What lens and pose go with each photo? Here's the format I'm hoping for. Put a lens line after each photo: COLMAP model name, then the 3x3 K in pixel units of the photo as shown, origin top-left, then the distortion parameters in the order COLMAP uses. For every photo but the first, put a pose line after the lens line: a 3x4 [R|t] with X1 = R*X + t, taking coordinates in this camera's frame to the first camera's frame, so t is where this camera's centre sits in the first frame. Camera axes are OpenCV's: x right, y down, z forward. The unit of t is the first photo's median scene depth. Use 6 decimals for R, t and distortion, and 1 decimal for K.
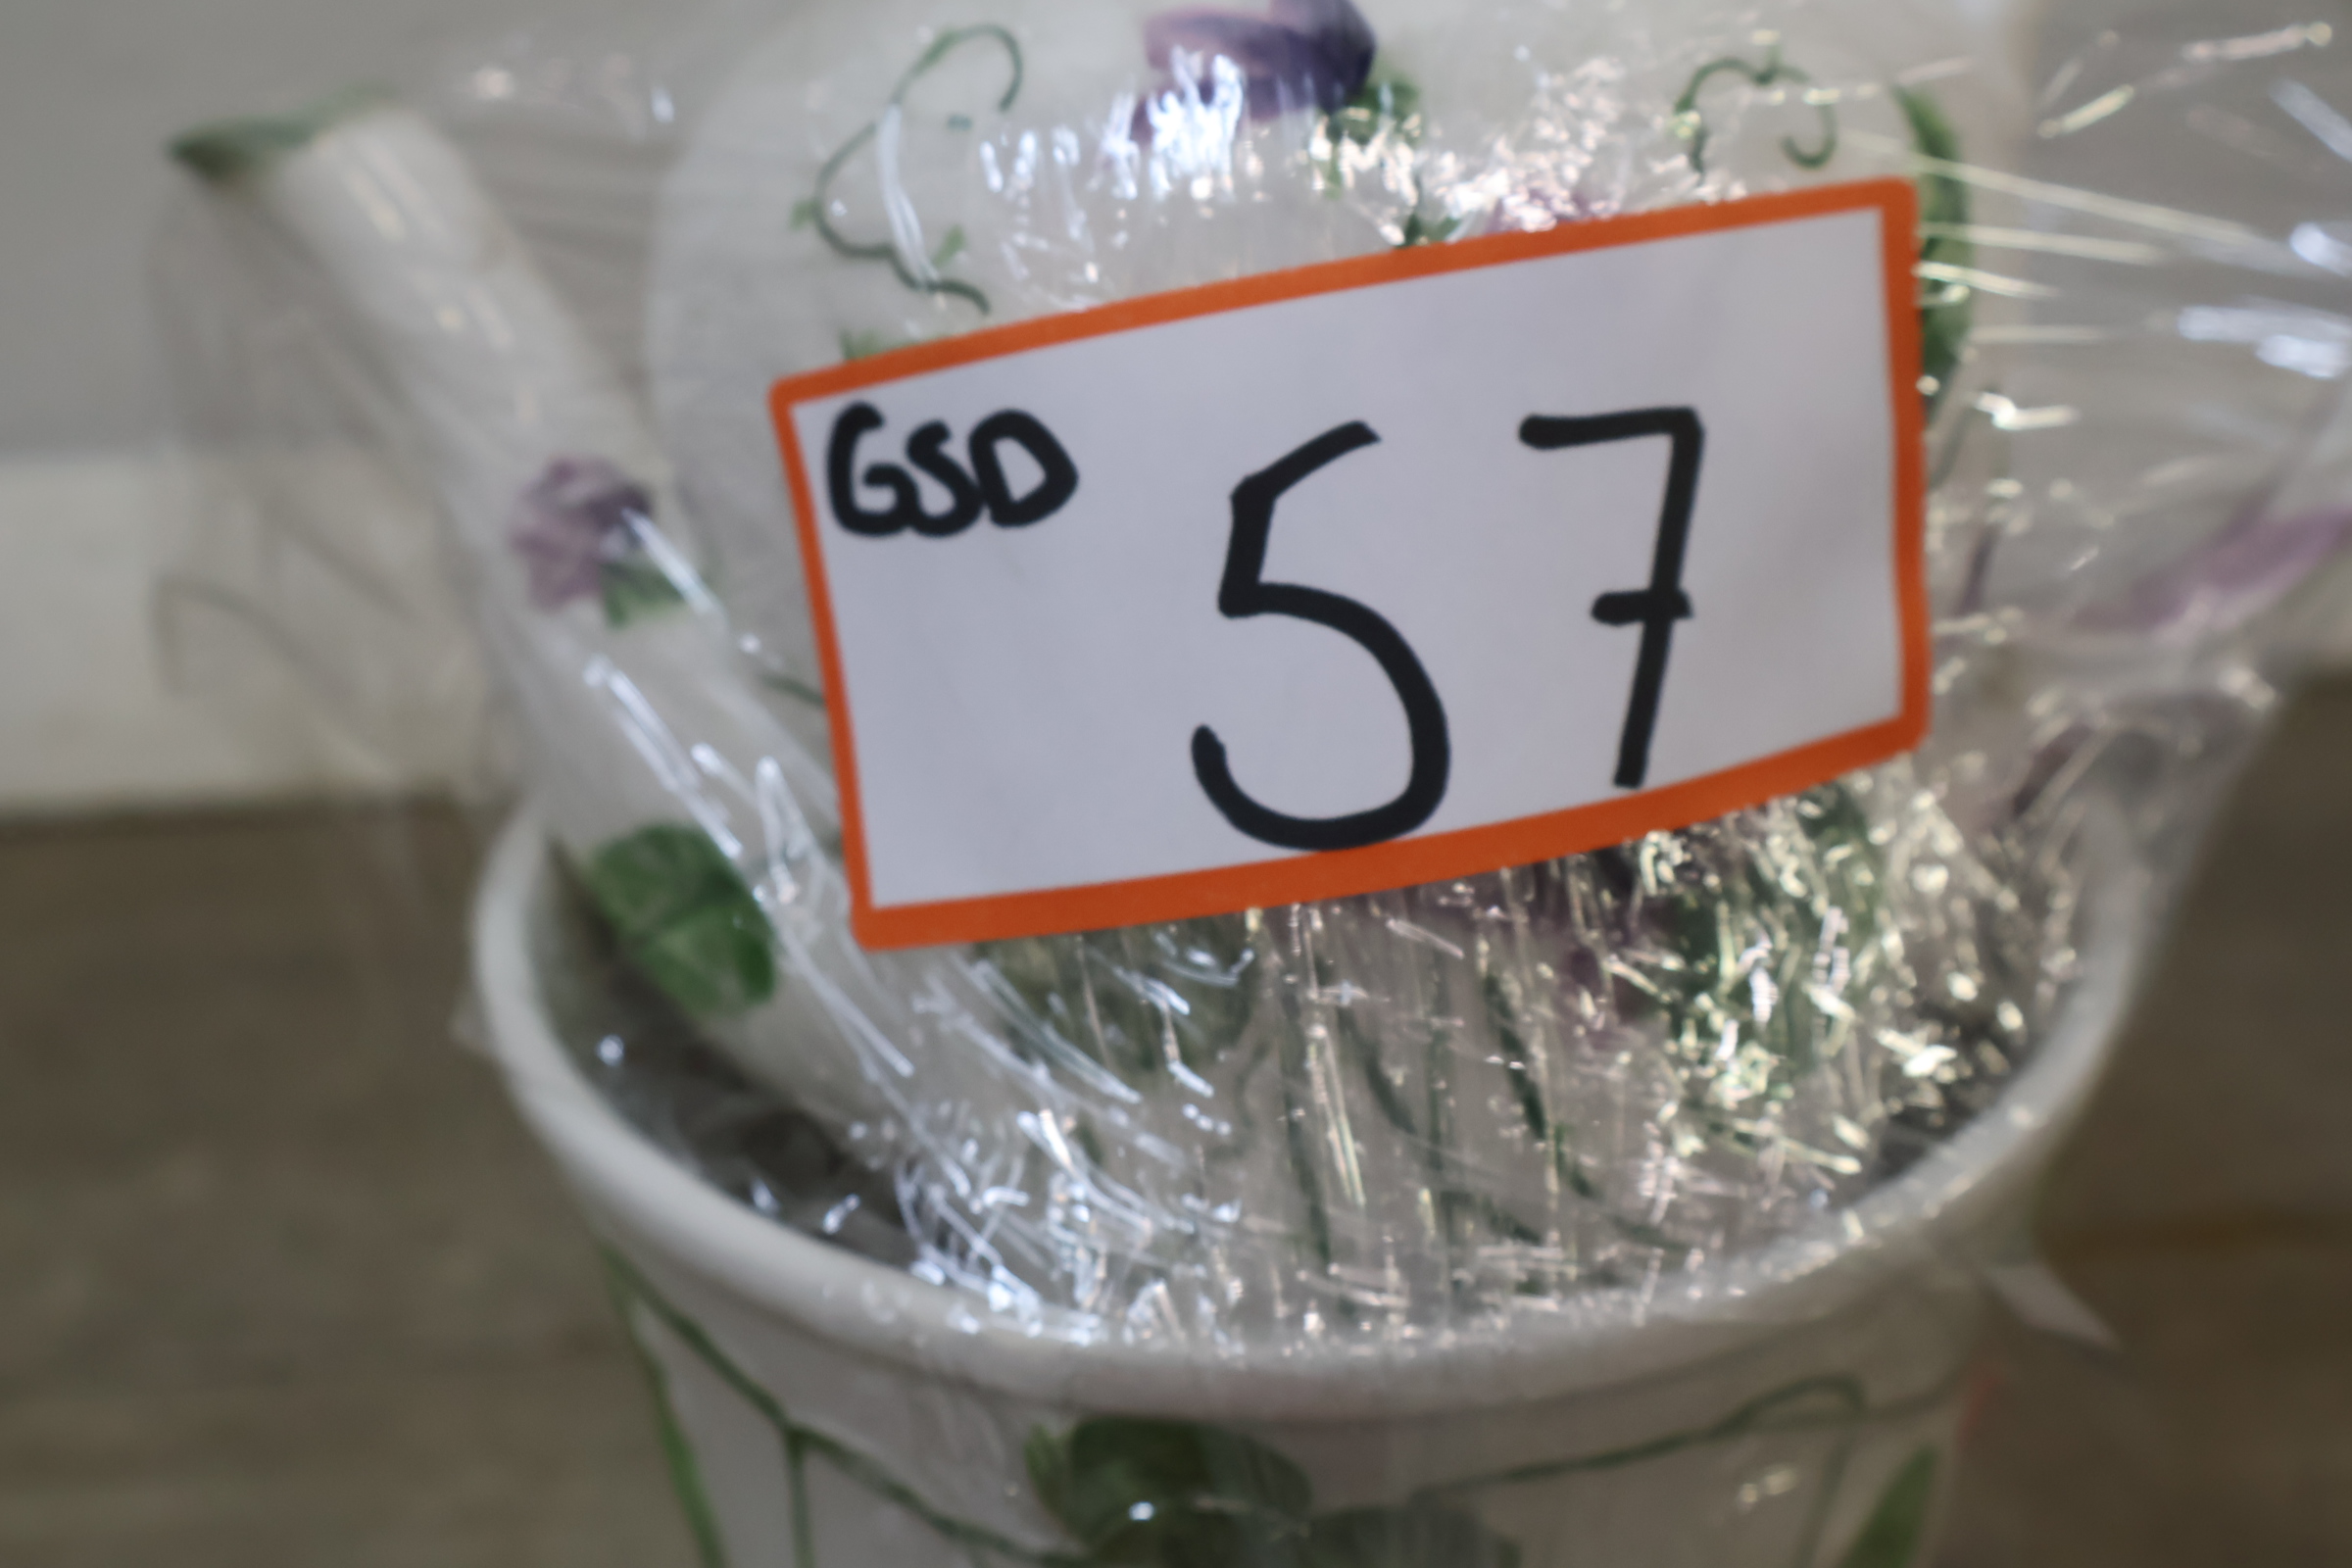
lens RADIAL K [[2788.8, 0, 1176.0], [0, 2788.8, 784.0], [0, 0, 1]] dist [0.053876, 0.017494]
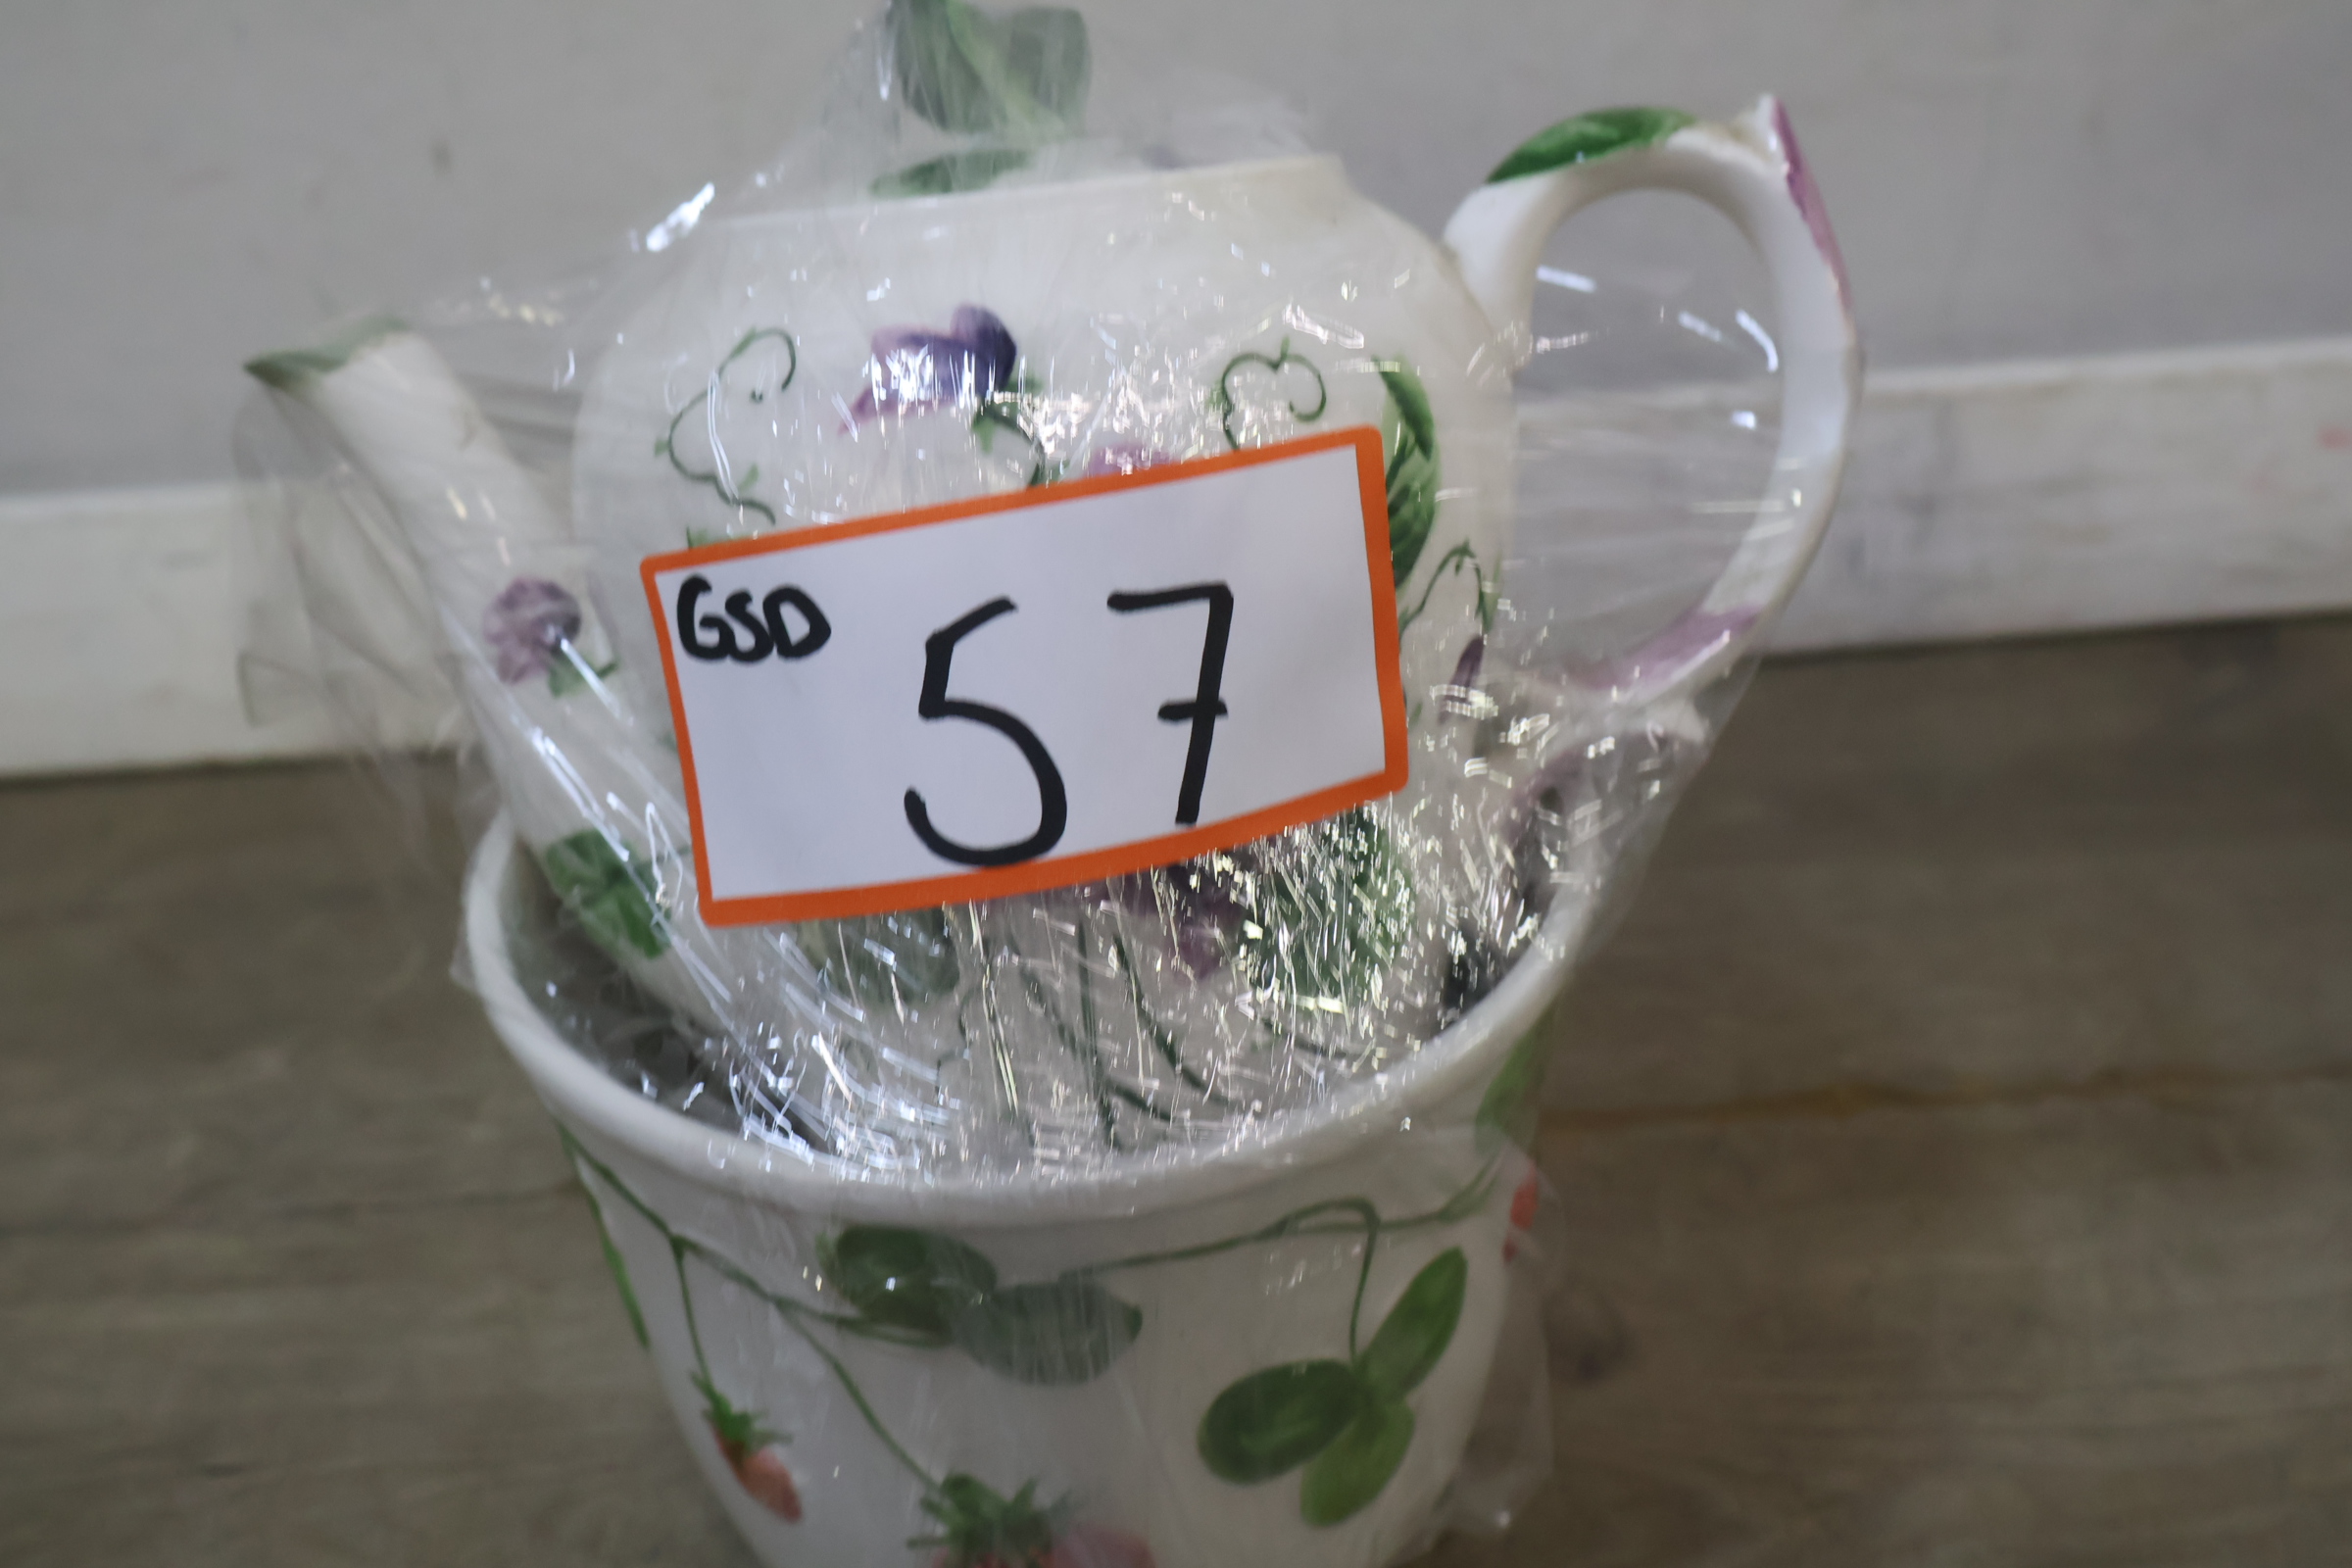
lens RADIAL K [[2788.8, 0, 1176.0], [0, 2788.8, 784.0], [0, 0, 1]] dist [0.053876, 0.017494]
pose [[0.999775, -0.004533, -0.020712, 0.181993], [0.005503, 0.998878, 0.047044, -0.091849], [0.020475, -0.047148, 0.998678, -0.538105]]
